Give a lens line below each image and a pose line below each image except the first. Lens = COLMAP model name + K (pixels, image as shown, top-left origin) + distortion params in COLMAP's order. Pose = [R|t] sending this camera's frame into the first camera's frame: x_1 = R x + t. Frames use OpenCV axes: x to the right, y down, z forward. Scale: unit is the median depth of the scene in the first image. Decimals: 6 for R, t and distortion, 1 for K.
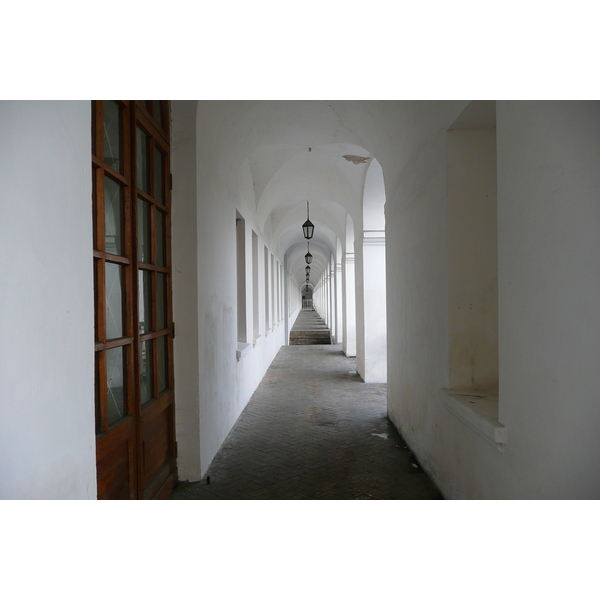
lens RADIAL K [[478.7, 0, 300.0], [0, 478.7, 300.0], [0, 0, 1]] dist [-0.002291, -0.001903]
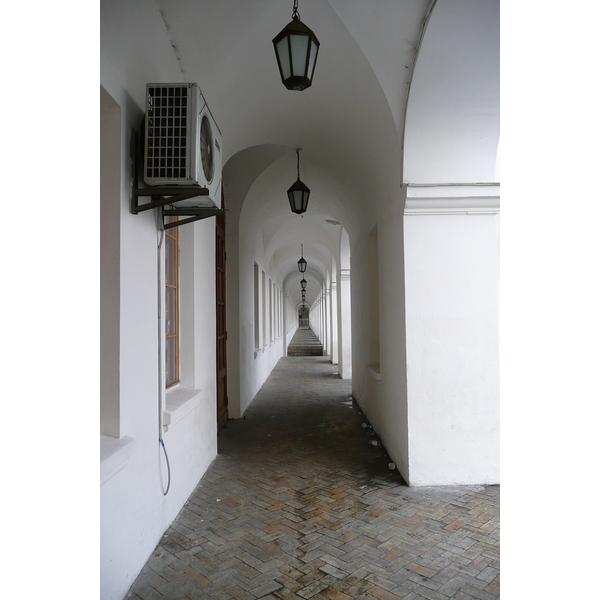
lens RADIAL K [[478.7, 0, 300.0], [0, 478.7, 300.0], [0, 0, 1]] dist [-0.002291, -0.001903]
pose [[0.999981, -0.000986, 0.006021, 0.003738], [0.001224, 0.999213, -0.039648, -0.000581], [-0.005977, 0.039655, 0.999196, -0.311543]]
